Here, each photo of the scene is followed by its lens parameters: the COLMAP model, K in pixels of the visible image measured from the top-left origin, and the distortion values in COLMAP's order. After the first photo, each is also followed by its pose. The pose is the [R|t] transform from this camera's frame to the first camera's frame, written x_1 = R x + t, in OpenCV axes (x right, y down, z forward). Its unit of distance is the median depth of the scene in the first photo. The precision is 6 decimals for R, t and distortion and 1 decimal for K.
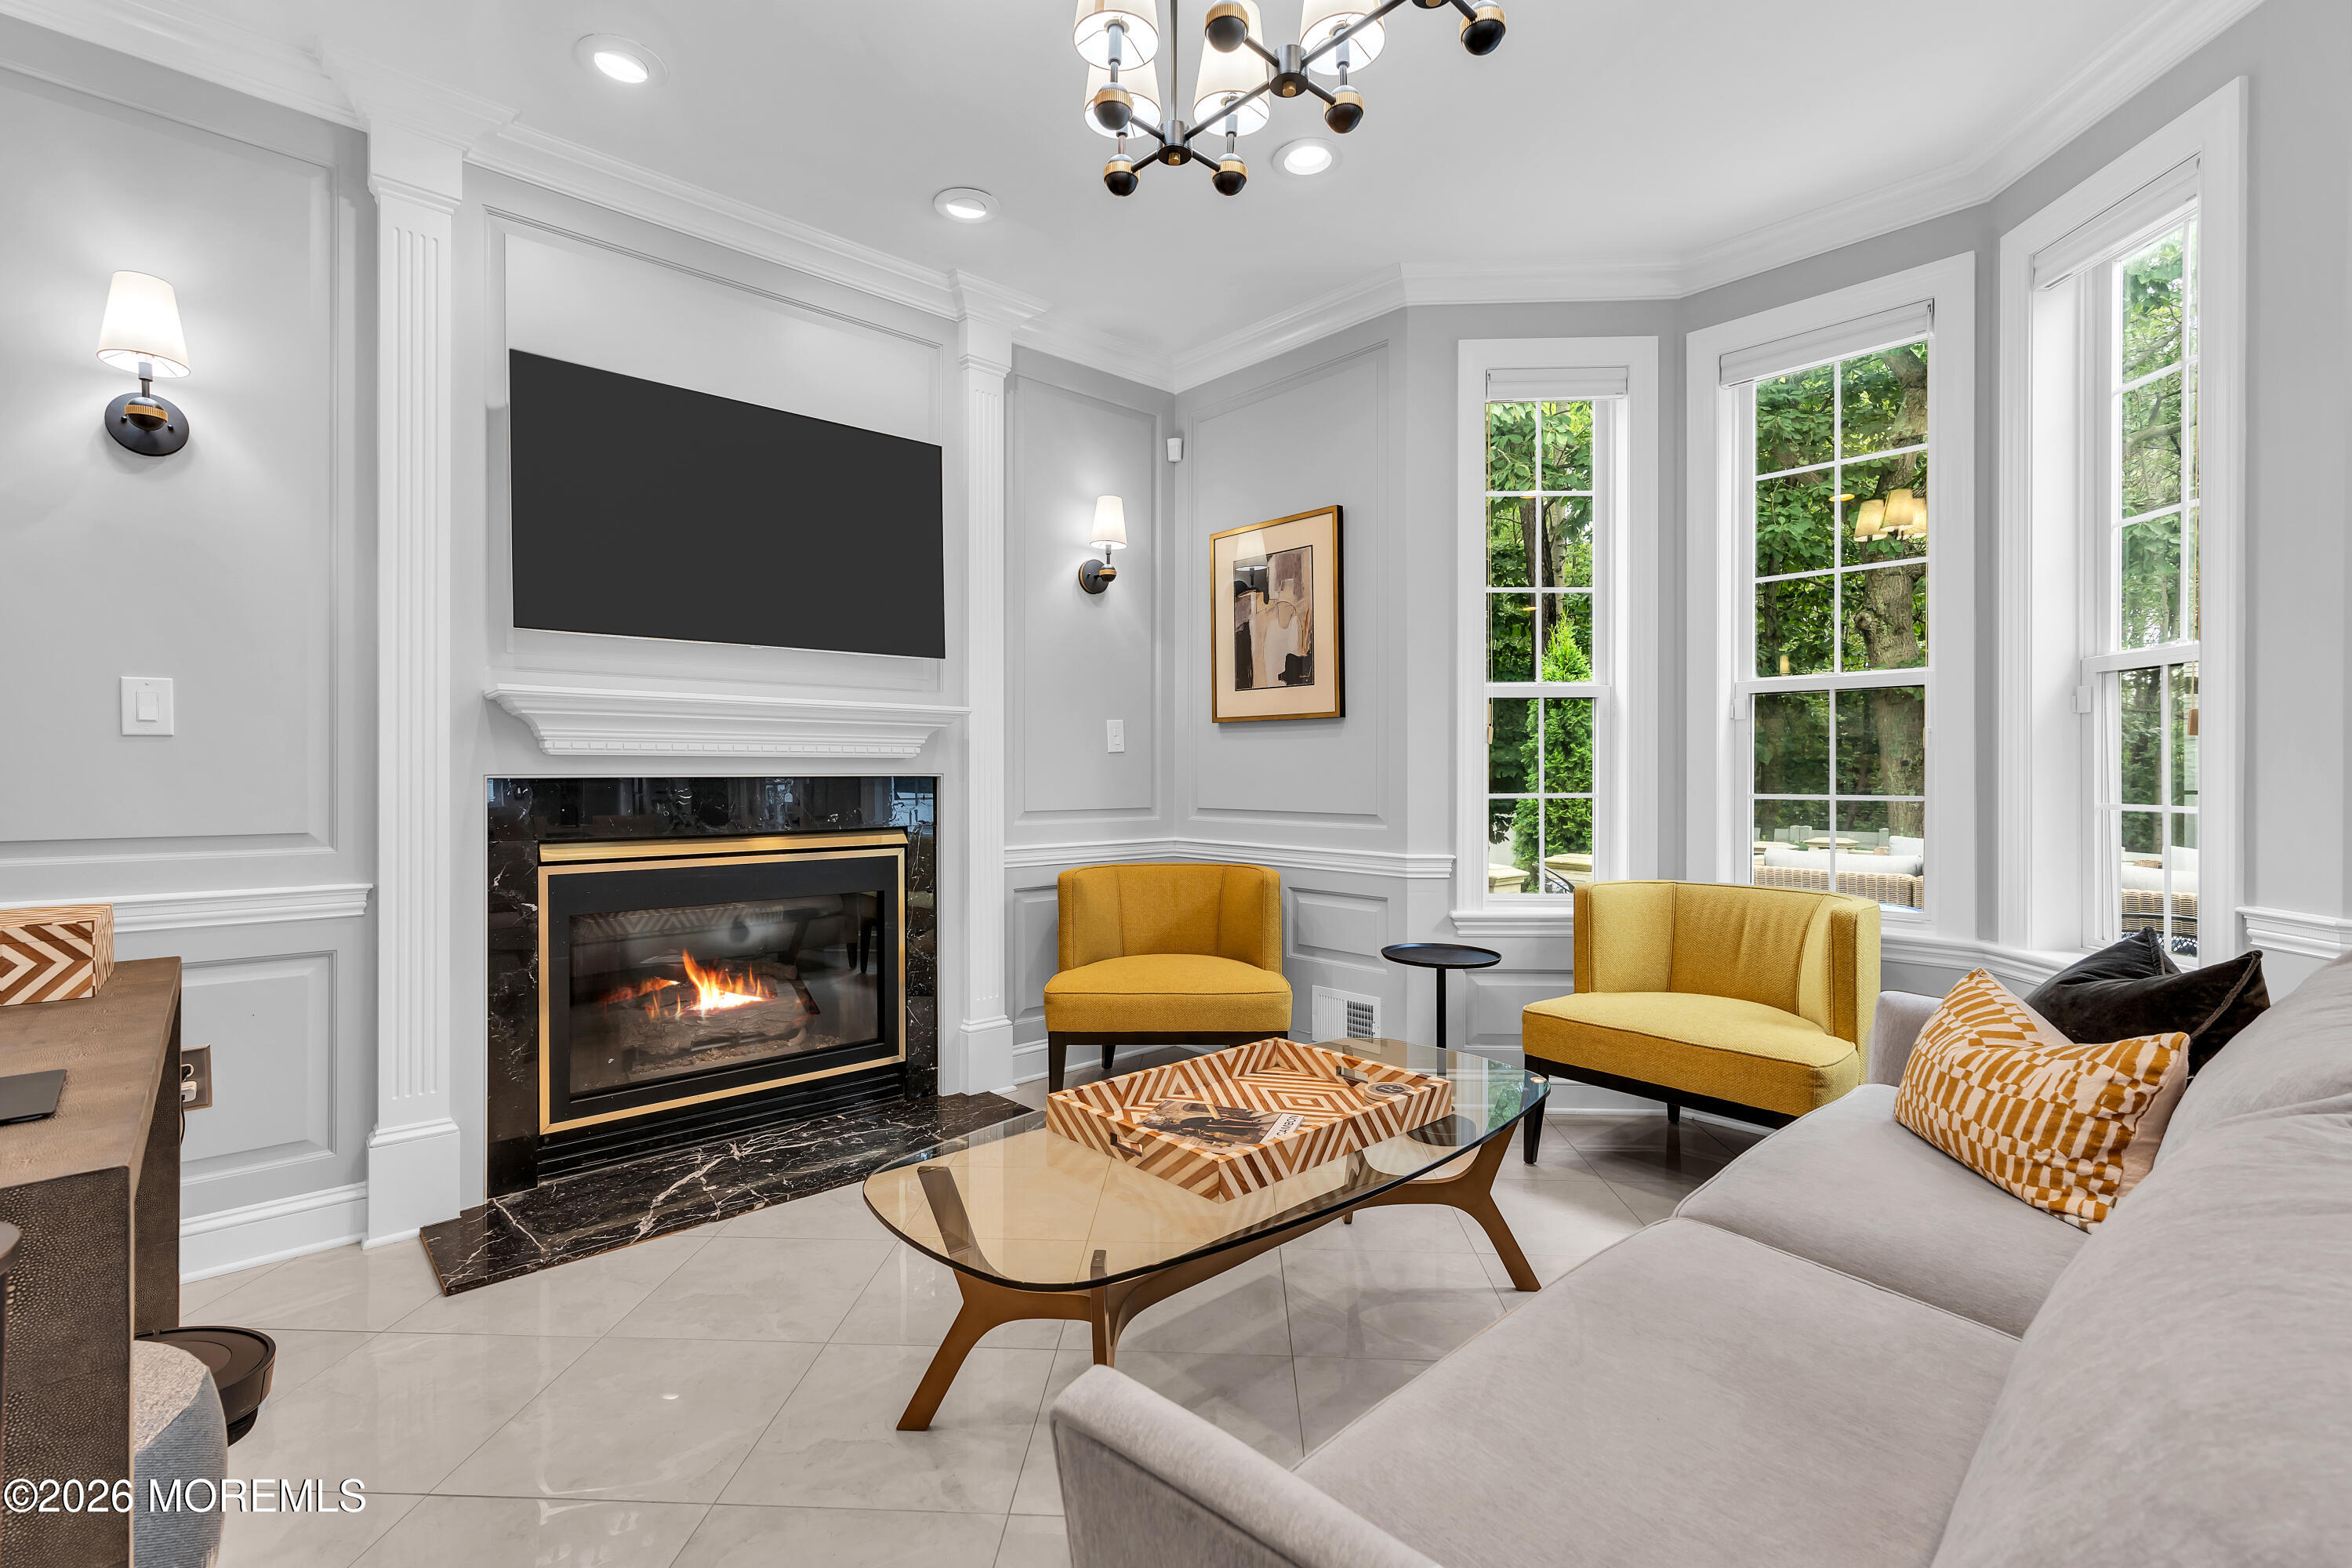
lens RADIAL K [[1067.8, 0, 1165.7], [0, 1067.8, 773.5], [0, 0, 1]] dist [-0.003035, 0.001565]
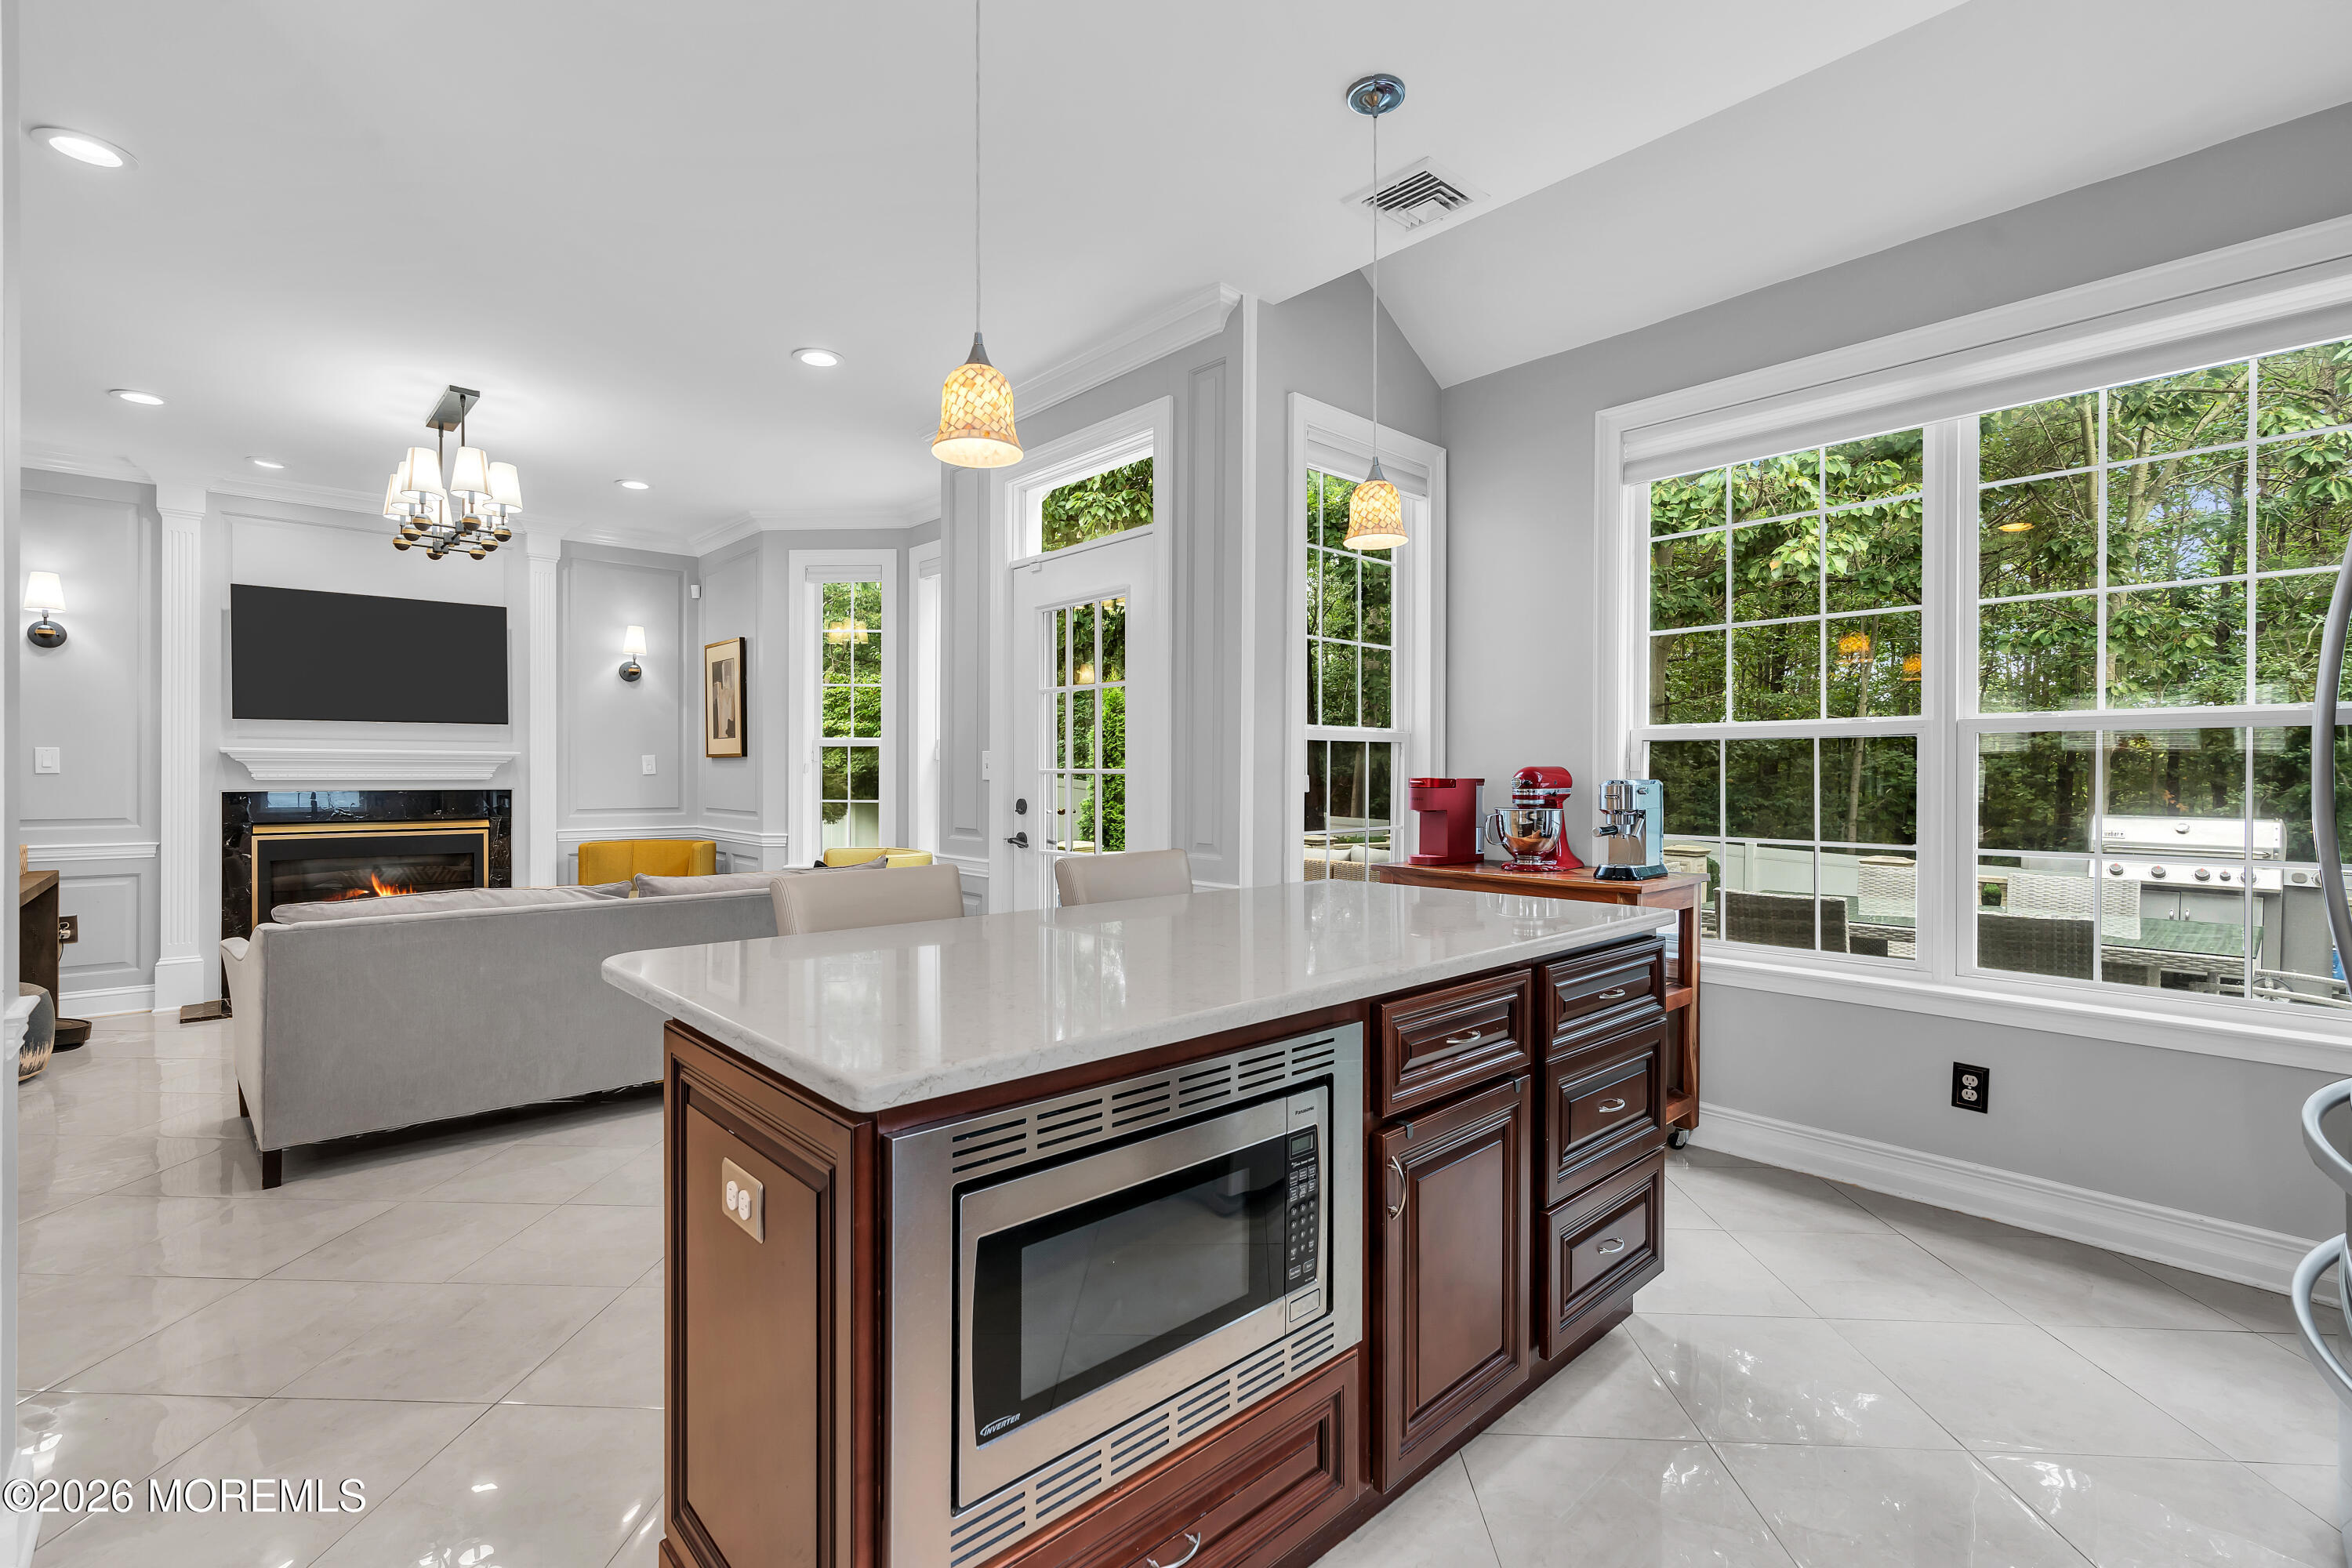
lens RADIAL K [[1067.8, 0, 1172.3], [0, 1067.8, 776.0], [0, 0, 1]] dist [-0.003035, 0.001565]
pose [[0.999995, 0.003074, -0.001211, 1.136169], [-0.003071, 0.999992, 0.002414, -0.035131], [0.001218, -0.002411, 0.999996, -0.994334]]
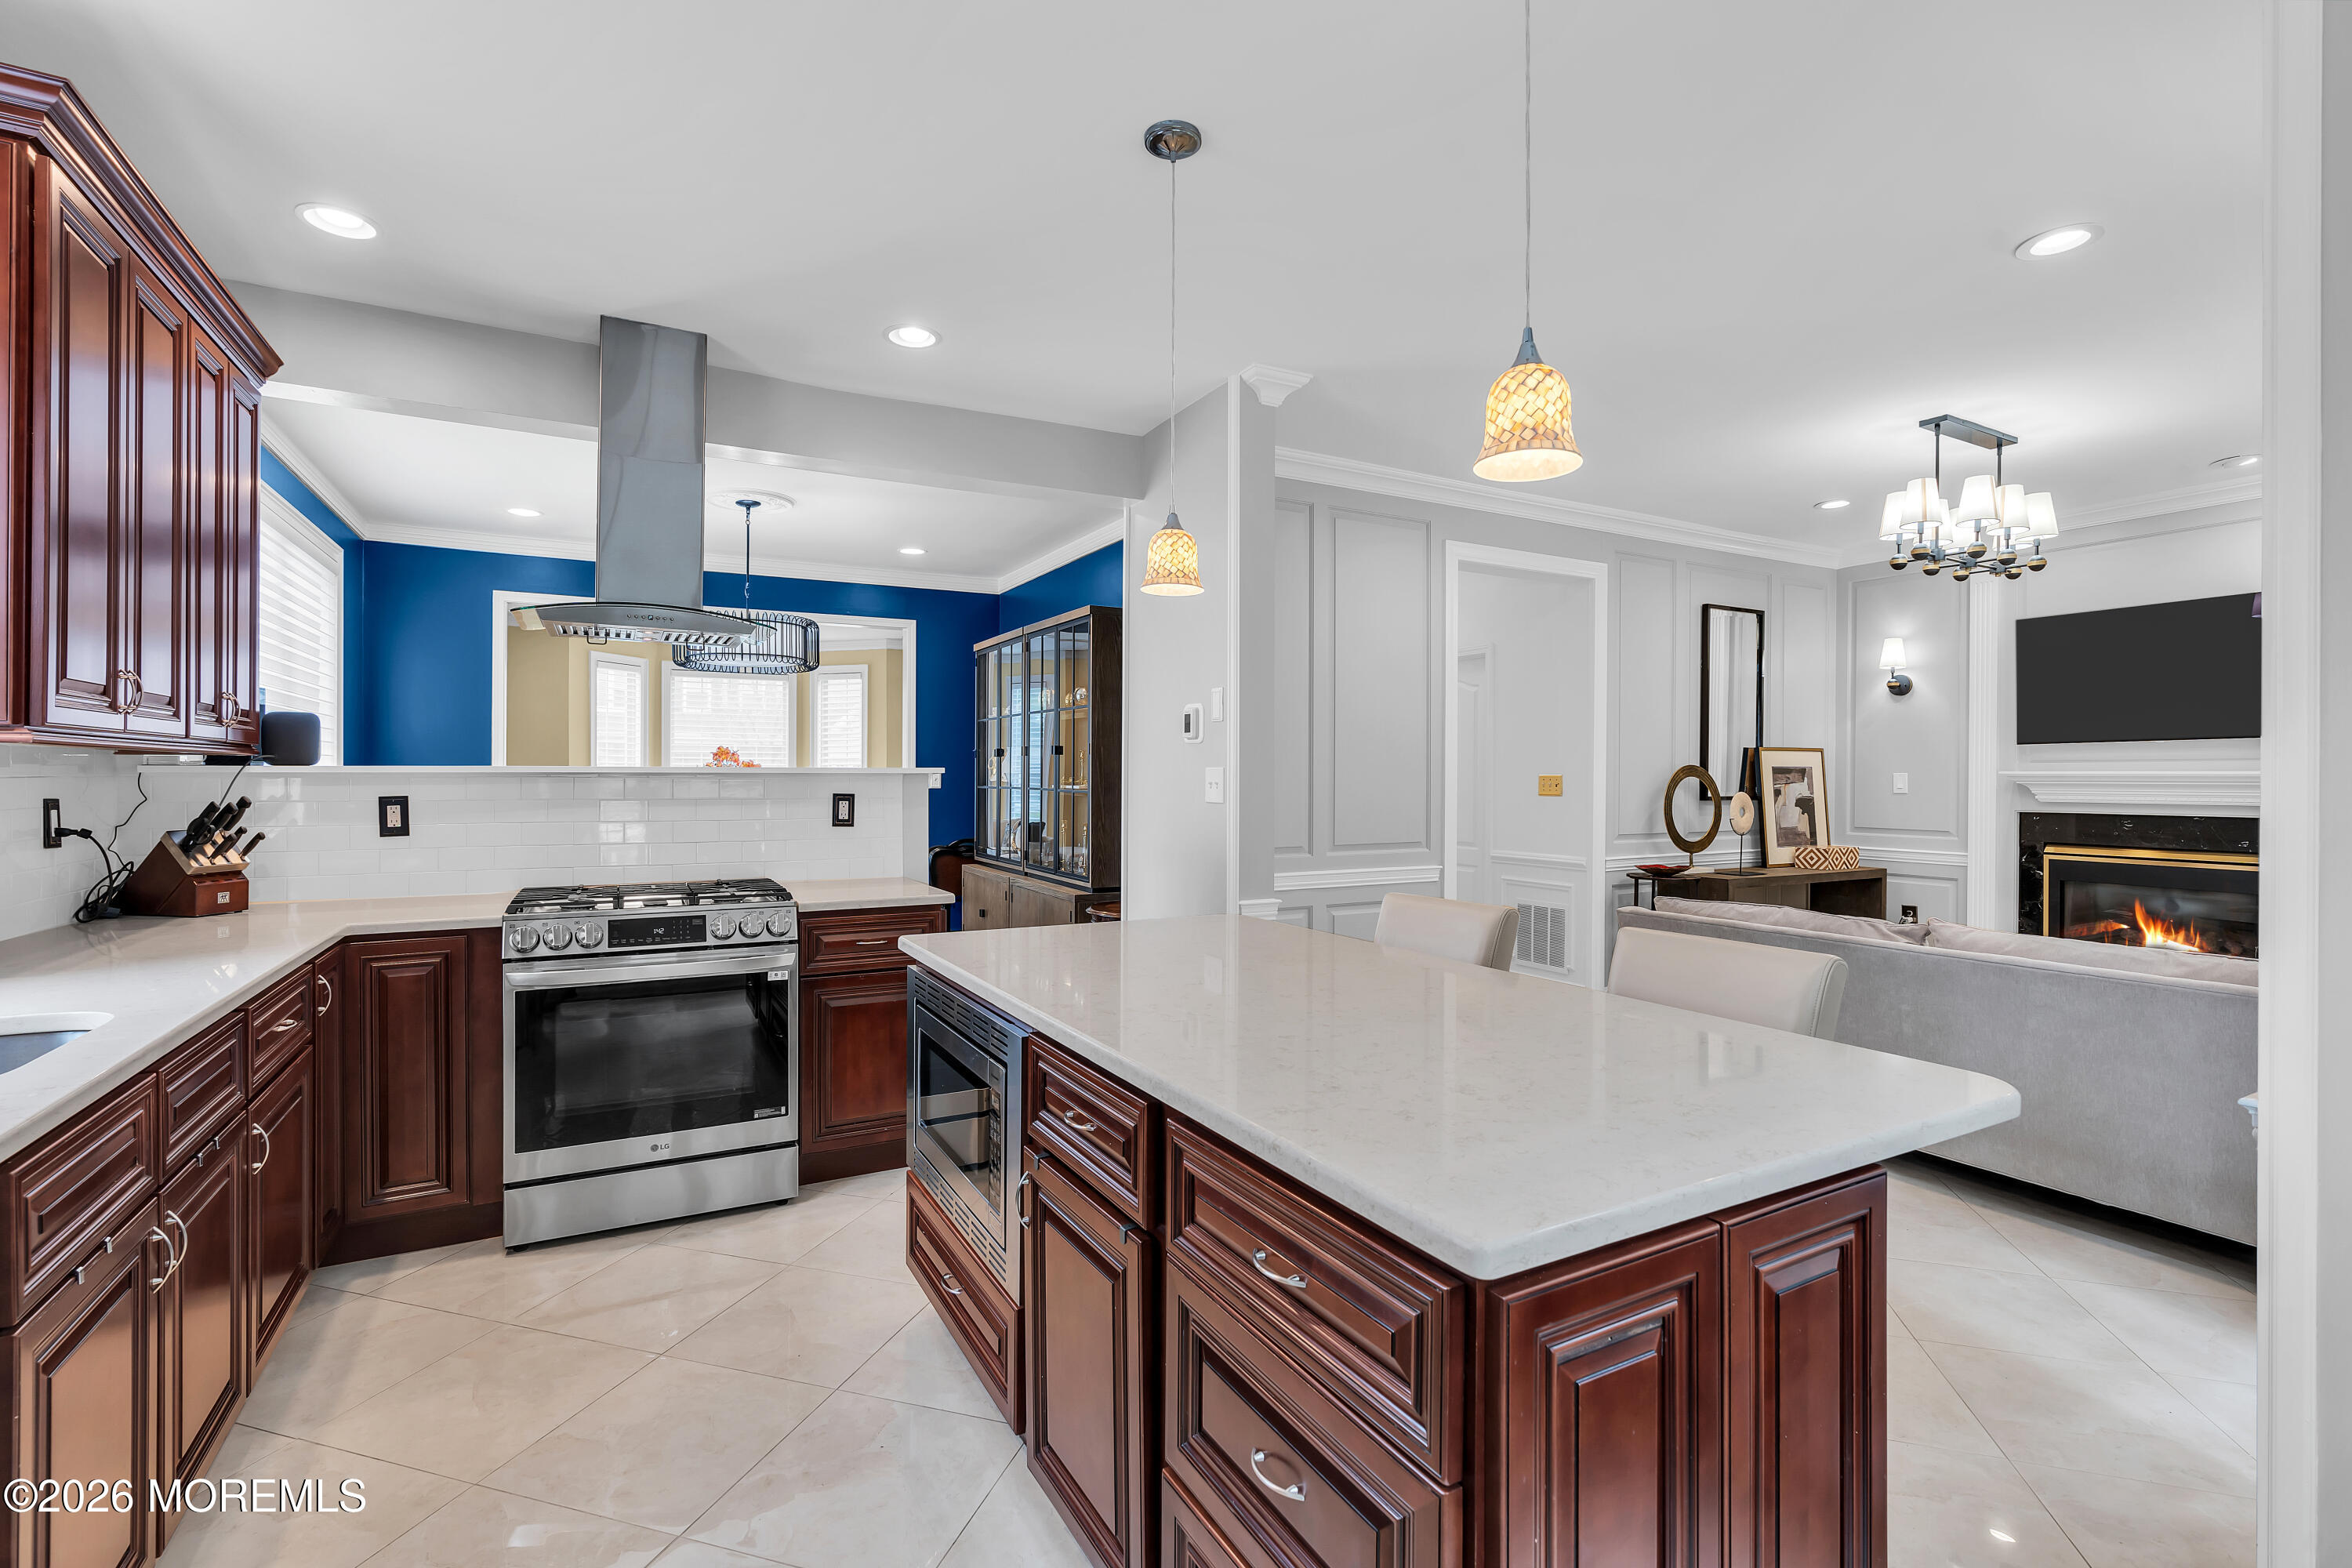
lens RADIAL K [[1067.8, 0, 1173.1], [0, 1067.8, 784.7], [0, 0, 1]] dist [-0.003035, 0.001565]
pose [[-0.214813, 0.000161, -0.976655, 1.840330], [0.001425, 0.999999, -0.000149, -0.052907], [0.976654, -0.001424, -0.214813, -0.232015]]
